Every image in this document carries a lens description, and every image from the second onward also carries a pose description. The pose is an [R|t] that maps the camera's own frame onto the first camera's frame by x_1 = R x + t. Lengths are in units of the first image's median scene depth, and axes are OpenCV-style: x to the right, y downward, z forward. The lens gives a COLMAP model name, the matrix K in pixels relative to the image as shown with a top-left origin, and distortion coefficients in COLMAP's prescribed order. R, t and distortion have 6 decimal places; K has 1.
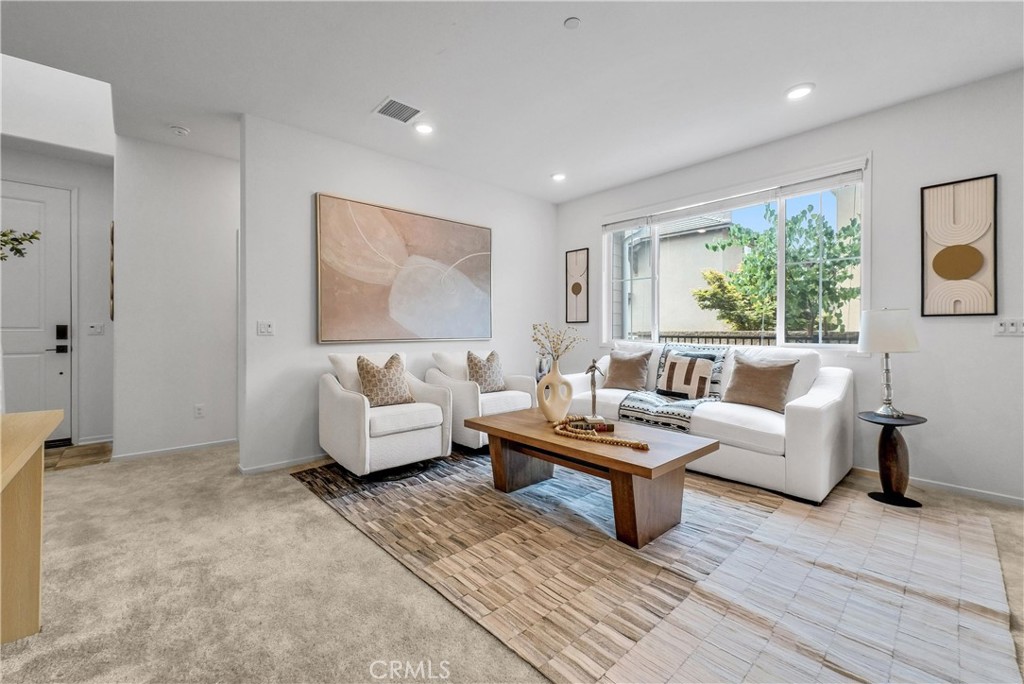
lens RADIAL K [[420.1, 0, 504.9], [0, 420.1, 326.5], [0, 0, 1]] dist [0.002648, 0.000018]
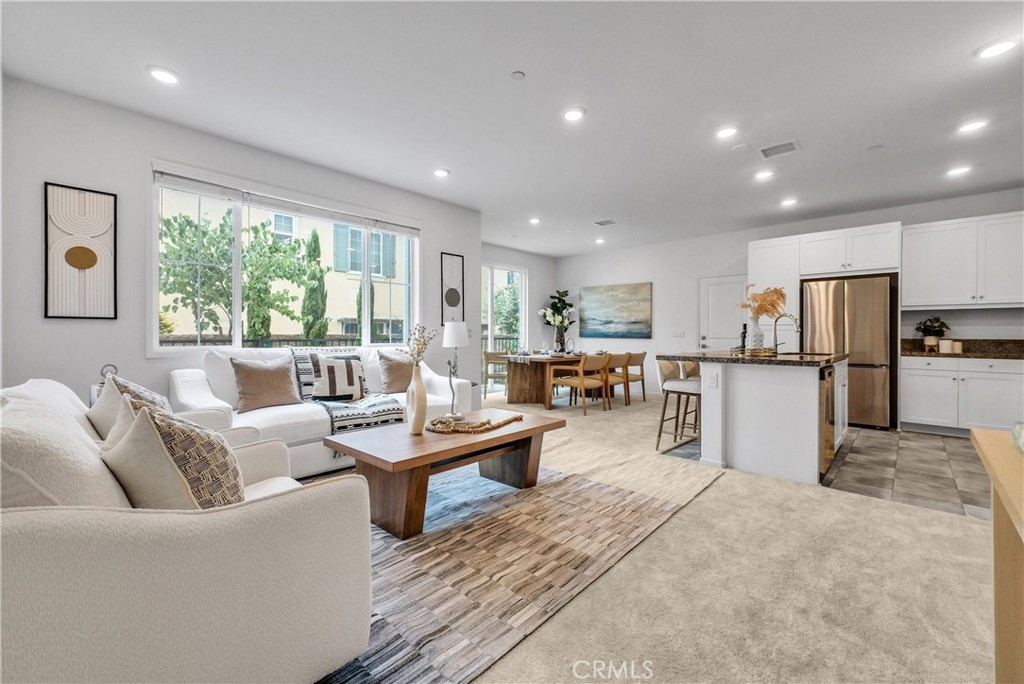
lens RADIAL K [[420.1, 0, 513.2], [0, 420.1, 337.0], [0, 0, 1]] dist [0.002648, 0.000018]
pose [[-0.082639, -0.007517, 0.996551, -0.935491], [-0.011647, 0.999911, 0.006577, 0.009178], [-0.996511, -0.011063, -0.082719, 1.014129]]
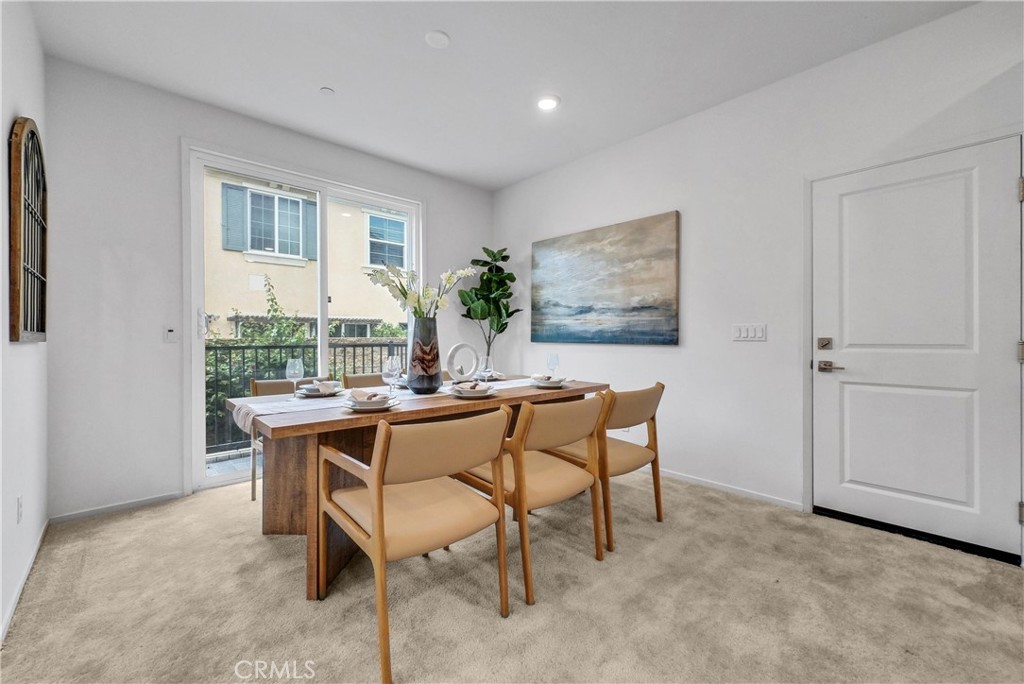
lens RADIAL K [[420.1, 0, 510.9], [0, 420.1, 339.1], [0, 0, 1]] dist [0.002648, 0.000018]
pose [[-0.019841, -0.004797, 0.999792, -0.430355], [-0.007447, 0.999961, 0.004650, 0.009031], [-0.999775, -0.007353, -0.019876, 0.799723]]
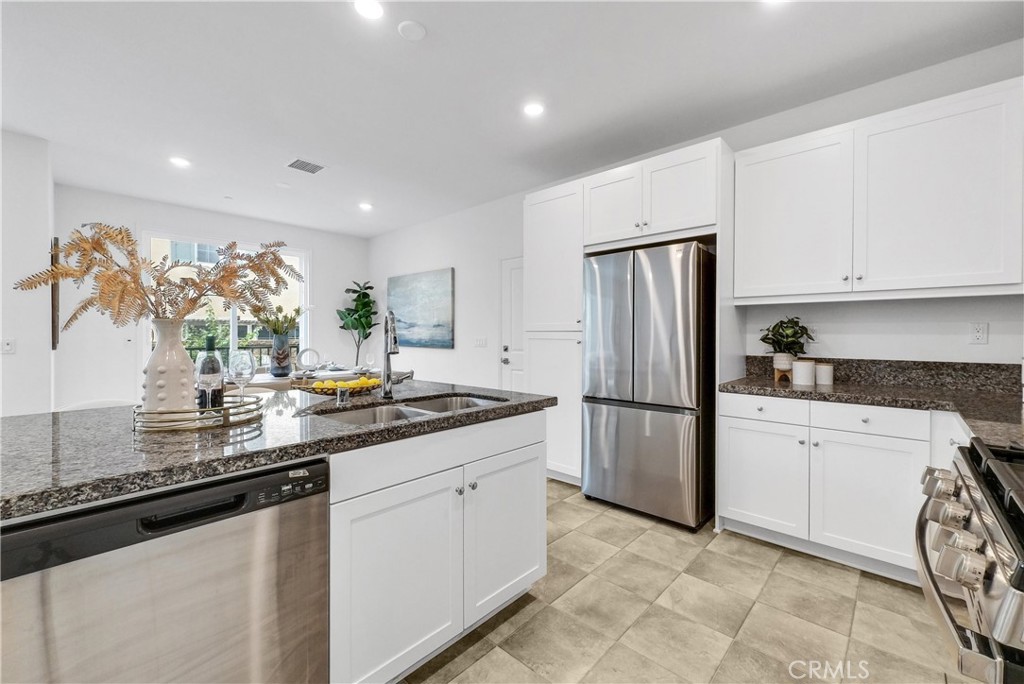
lens RADIAL K [[420.1, 0, 509.7], [0, 420.1, 337.4], [0, 0, 1]] dist [0.002648, 0.000018]
pose [[-0.087115, -0.006079, 0.996180, -0.691212], [-0.010743, 0.999929, 0.005163, -0.006457], [-0.996140, -0.010252, -0.087174, 0.608880]]
